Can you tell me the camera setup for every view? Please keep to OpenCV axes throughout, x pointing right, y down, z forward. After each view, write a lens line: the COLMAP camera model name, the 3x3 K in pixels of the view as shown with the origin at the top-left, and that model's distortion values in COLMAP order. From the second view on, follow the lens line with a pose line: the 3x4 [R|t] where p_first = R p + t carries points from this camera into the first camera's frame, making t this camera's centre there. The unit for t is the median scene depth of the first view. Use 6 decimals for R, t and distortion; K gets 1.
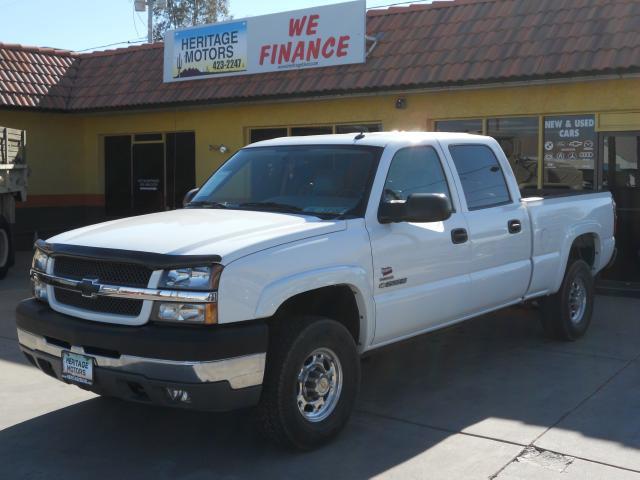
lens RADIAL K [[813.3, 0, 320.0], [0, 813.3, 240.0], [0, 0, 1]] dist [-0.030017, -0.045830]
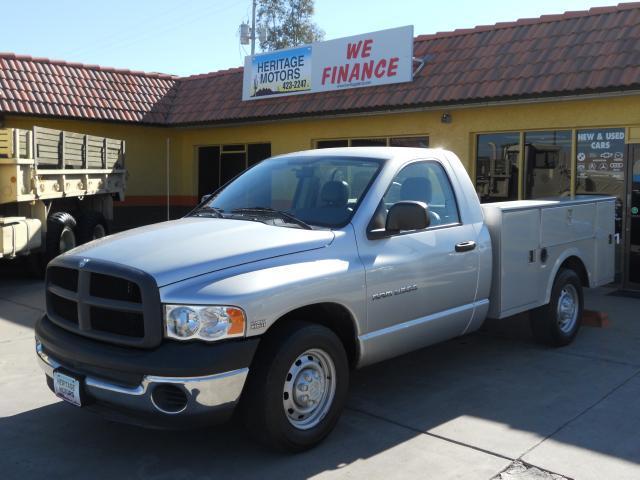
lens RADIAL K [[679.5, 0, 318.5], [0, 679.5, 222.0], [0, 0, 1]] dist [-0.016708, -0.051773]
pose [[0.992159, 0.018514, -0.123603, 0.044410], [-0.021058, 0.999592, -0.019311, -0.004398], [0.123195, 0.021763, 0.992144, 0.059871]]
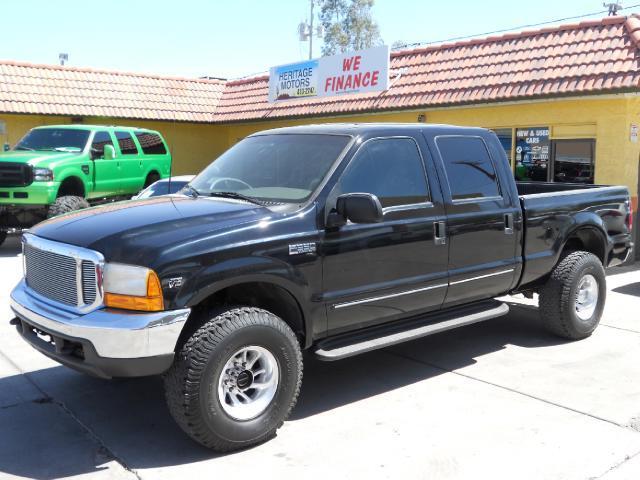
lens RADIAL K [[698.6, 0, 316.6], [0, 698.6, 223.5], [0, 0, 1]] dist [-0.015356, -0.040012]
pose [[0.967154, 0.026117, -0.252845, 0.233243], [-0.024805, 0.999657, 0.008376, 0.003797], [0.252977, -0.001829, 0.967471, -0.184217]]
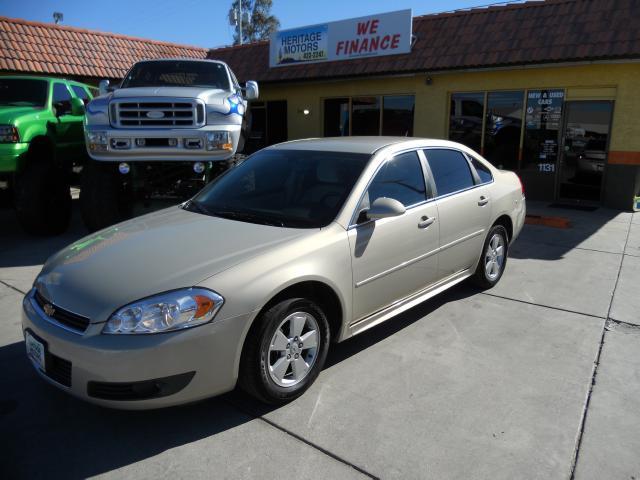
lens RADIAL K [[470.1, 0, 319.9], [0, 470.1, 246.6], [0, 0, 1]] dist [-0.036943, -0.009856]
pose [[0.999826, 0.008587, -0.016561, -0.090906], [-0.005827, 0.987098, 0.160010, 0.000223], [0.017721, -0.159886, 0.986976, 0.077043]]
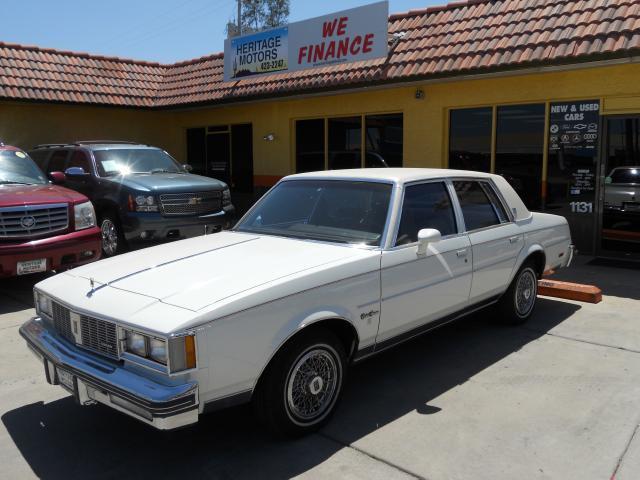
lens RADIAL K [[554.6, 0, 319.1], [0, 554.6, 229.1], [0, 0, 1]] dist [-0.041851, 0.005776]
pose [[0.996042, 0.002401, -0.088849, 0.028183], [0.001655, 0.998961, 0.045548, -0.013620], [0.088867, -0.045515, 0.995003, 0.204516]]
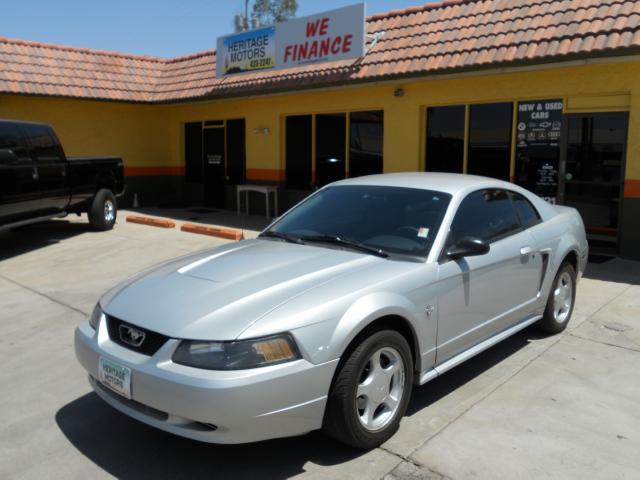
lens RADIAL K [[575.0, 0, 318.5], [0, 575.0, 229.2], [0, 0, 1]] dist [-0.008579, -0.020507]
pose [[0.992410, 0.016331, -0.121884, 0.090129], [-0.010092, 0.998615, 0.051636, -0.009597], [0.122558, -0.050014, 0.991200, 0.140061]]
